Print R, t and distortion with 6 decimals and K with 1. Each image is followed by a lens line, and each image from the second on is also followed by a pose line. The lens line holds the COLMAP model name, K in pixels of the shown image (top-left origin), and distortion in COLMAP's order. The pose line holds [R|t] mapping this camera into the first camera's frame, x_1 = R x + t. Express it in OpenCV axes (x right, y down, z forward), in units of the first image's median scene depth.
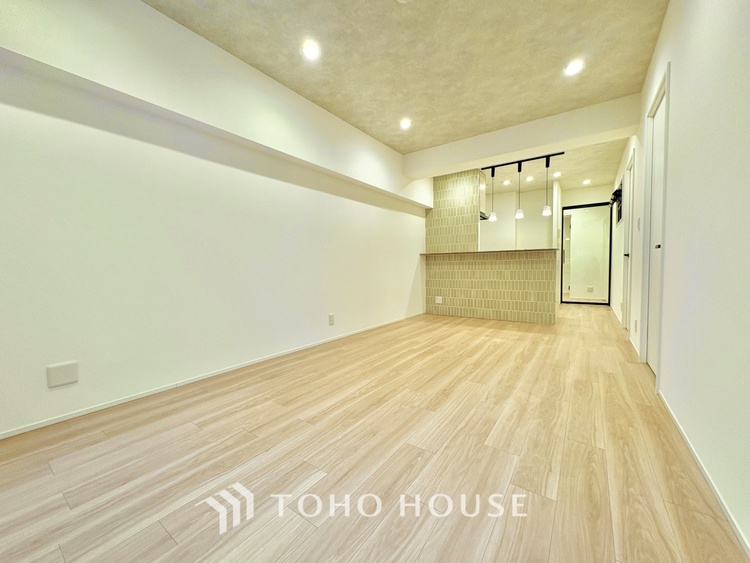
lens RADIAL K [[298.8, 0, 375.5], [0, 298.8, 282.2], [0, 0, 1]] dist [-0.000033, 0.000410]
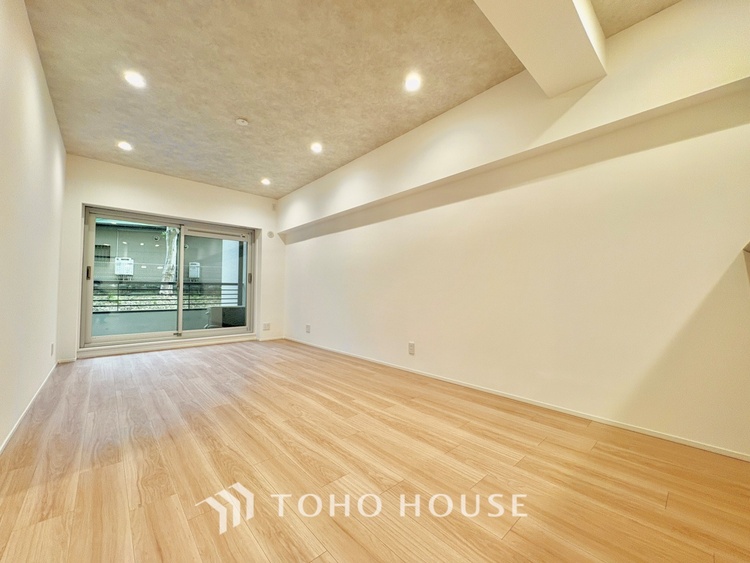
lens RADIAL K [[298.8, 0, 375.5], [0, 298.8, 282.4], [0, 0, 1]] dist [-0.000033, 0.000410]
pose [[-0.214710, -0.018832, -0.976496, 1.010350], [-0.048423, 0.998790, -0.008614, -0.083313], [0.975477, 0.045436, -0.215362, 1.410962]]
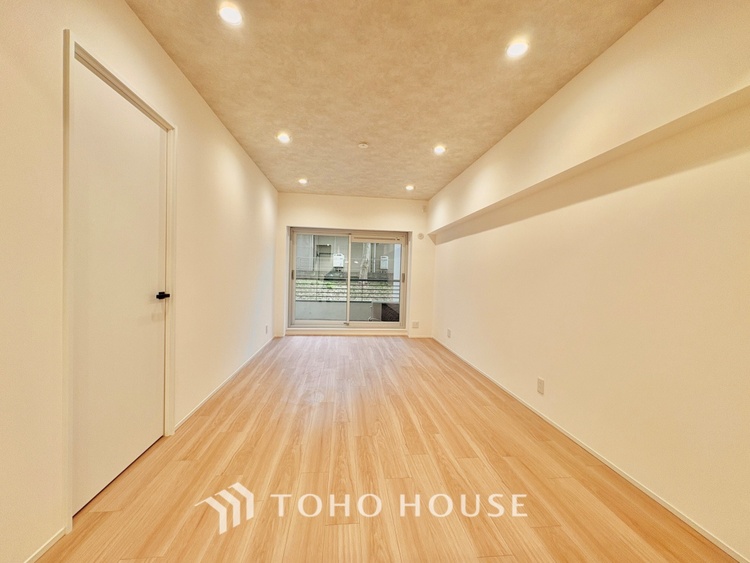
lens RADIAL K [[298.8, 0, 375.3], [0, 298.8, 282.5], [0, 0, 1]] dist [-0.000033, 0.000410]
pose [[-0.749444, 0.009443, -0.662000, 0.814621], [-0.051564, 0.996029, 0.072582, -0.201861], [0.660057, 0.088532, -0.745981, 1.634659]]
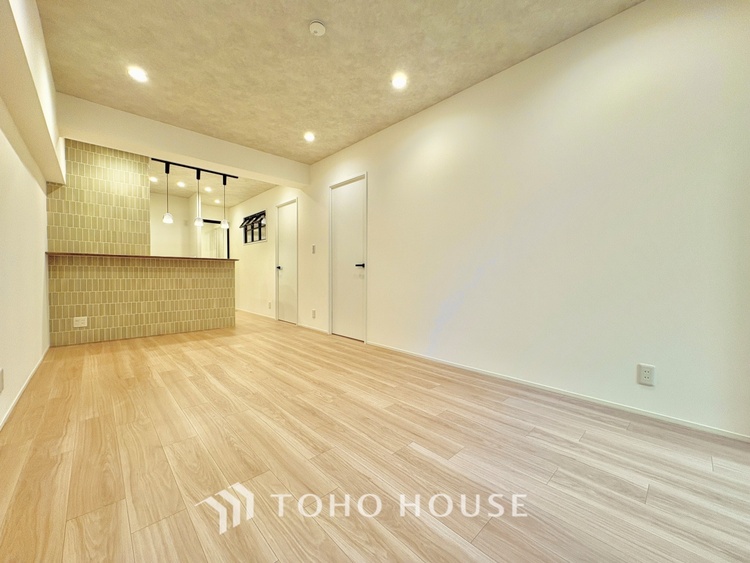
lens RADIAL K [[298.8, 0, 375.4], [0, 298.8, 282.3], [0, 0, 1]] dist [-0.000033, 0.000410]
pose [[0.195019, -0.011673, 0.980730, -0.648708], [0.040194, 0.999184, 0.003900, -0.013100], [-0.979975, 0.038659, 0.195329, 0.413493]]
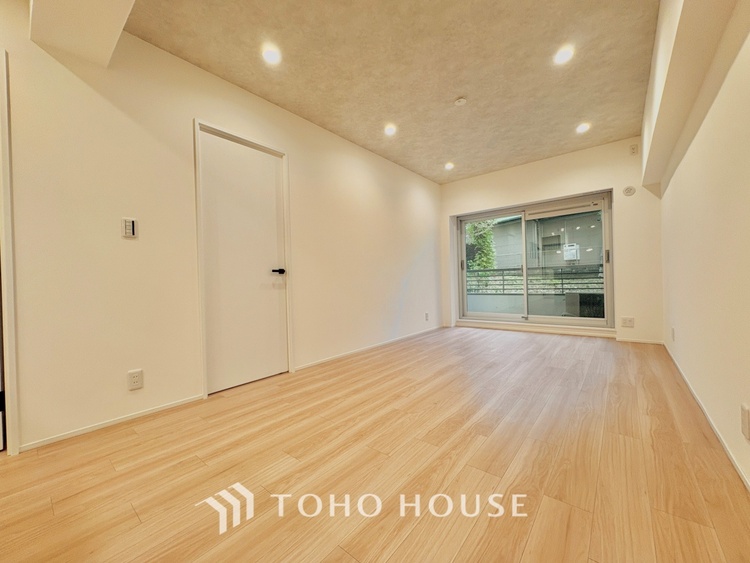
lens RADIAL K [[298.8, 0, 375.9], [0, 298.8, 282.1], [0, 0, 1]] dist [-0.000033, 0.000410]
pose [[-0.996556, 0.040800, 0.072189, 0.311204], [0.044629, 0.997637, 0.052241, -0.090560], [-0.069886, 0.055282, -0.996022, 1.772637]]
